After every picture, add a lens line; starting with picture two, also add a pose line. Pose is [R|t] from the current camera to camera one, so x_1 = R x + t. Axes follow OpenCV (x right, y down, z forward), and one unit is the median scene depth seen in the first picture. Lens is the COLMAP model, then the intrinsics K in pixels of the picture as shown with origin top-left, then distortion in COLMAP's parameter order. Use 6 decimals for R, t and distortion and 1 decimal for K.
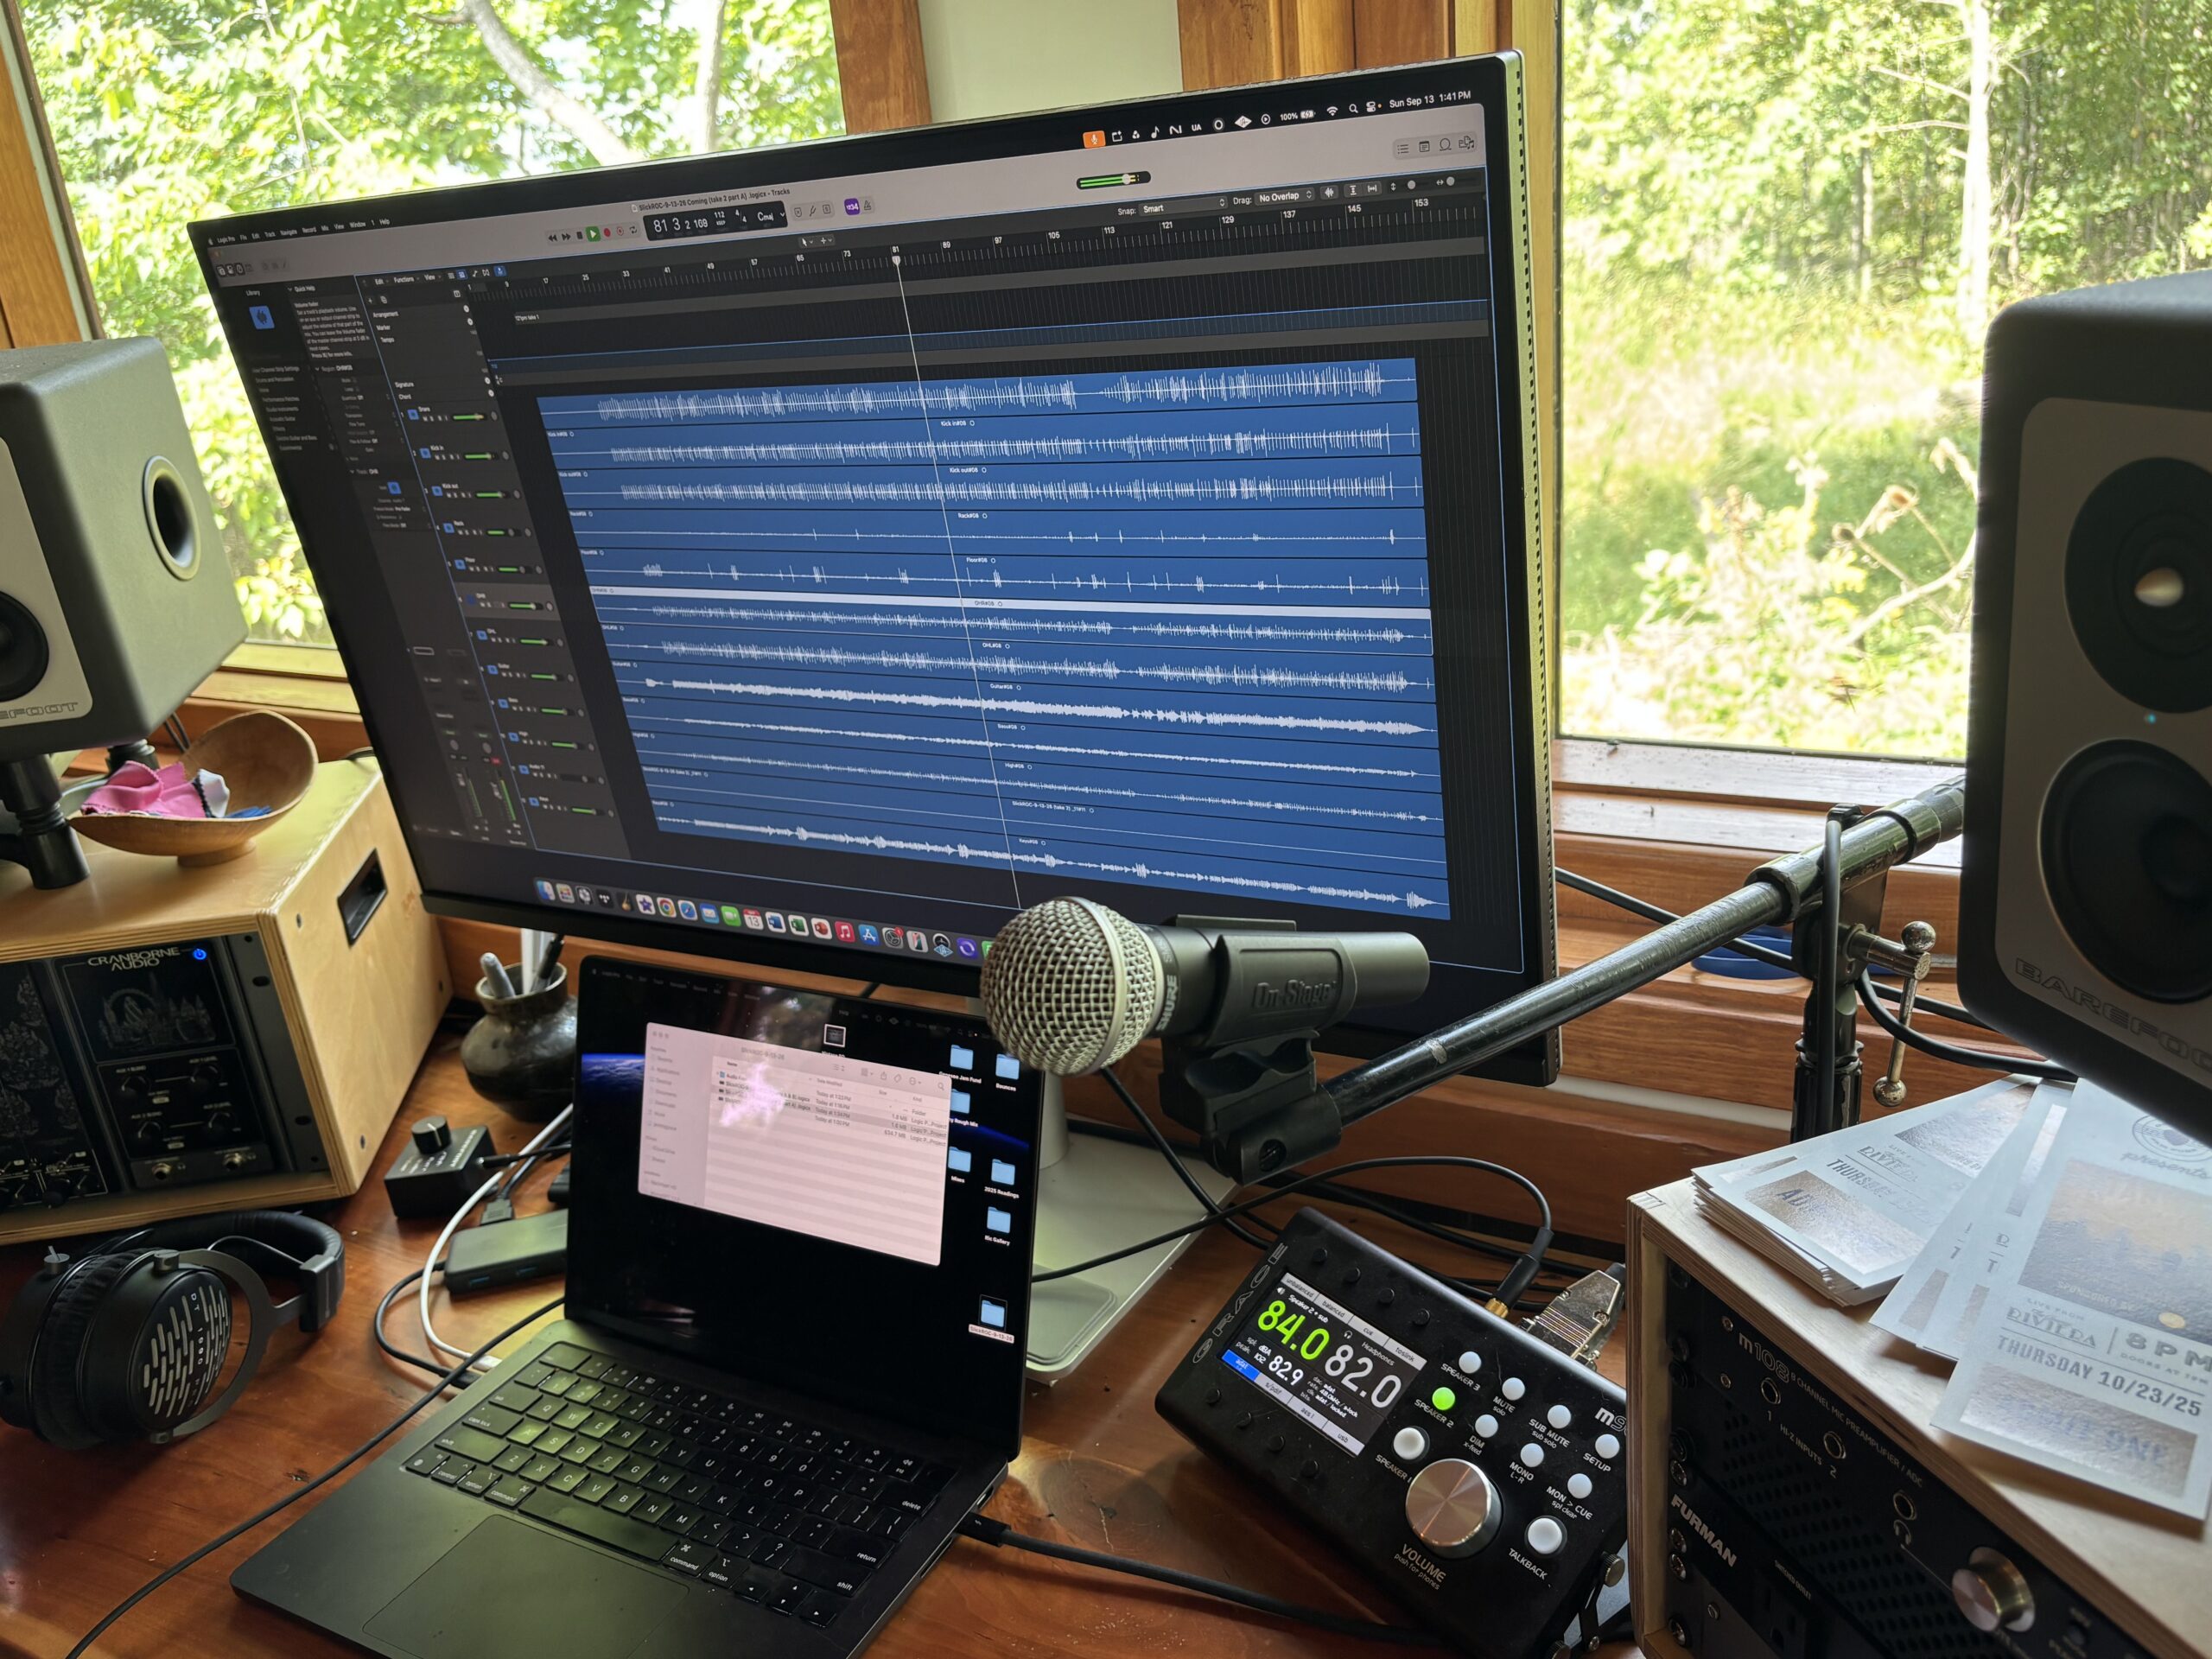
lens RADIAL K [[1736.1, 0, 1116.9], [0, 1736.1, 840.0], [0, 0, 1]] dist [0.000166, 0.010727]
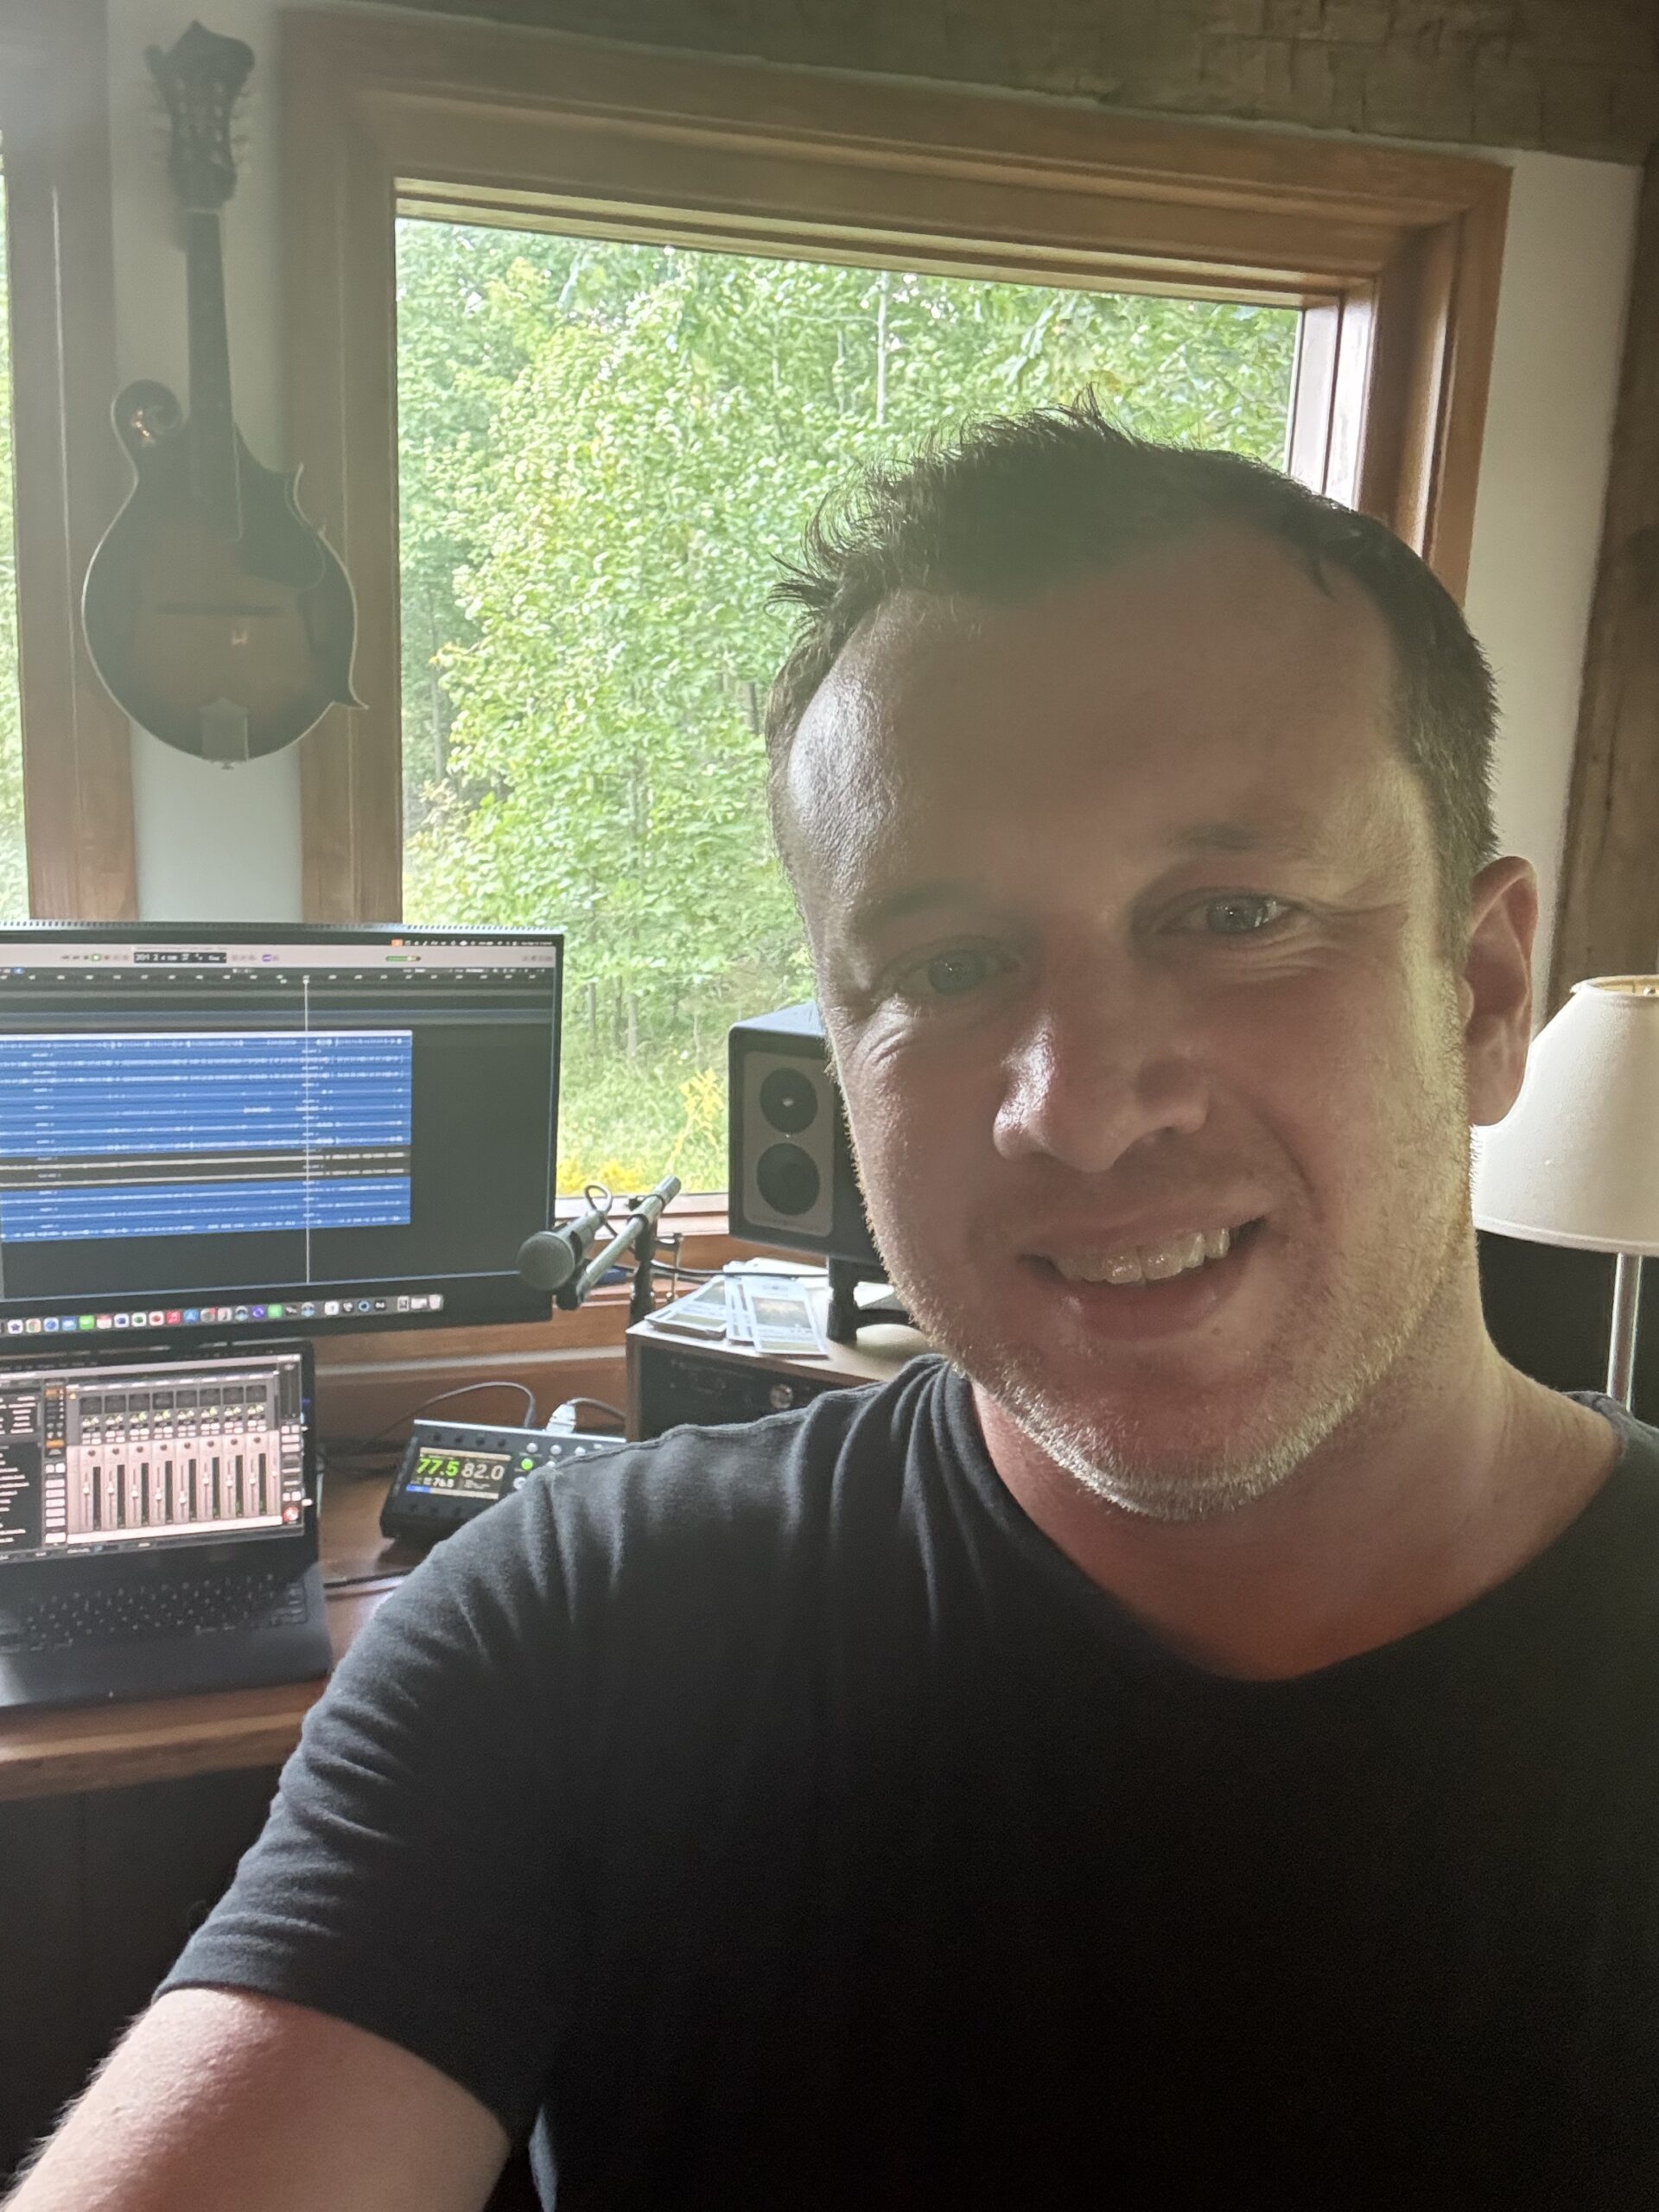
lens RADIAL K [[1917.9, 0, 834.8], [0, 1917.9, 1088.2], [0, 0, 1]] dist [0.071213, -0.032186]
pose [[0.686551, -0.019497, 0.726820, -1.309285], [0.155517, 0.980444, -0.120600, 0.194786], [-0.710255, 0.195831, 0.676157, -1.056667]]
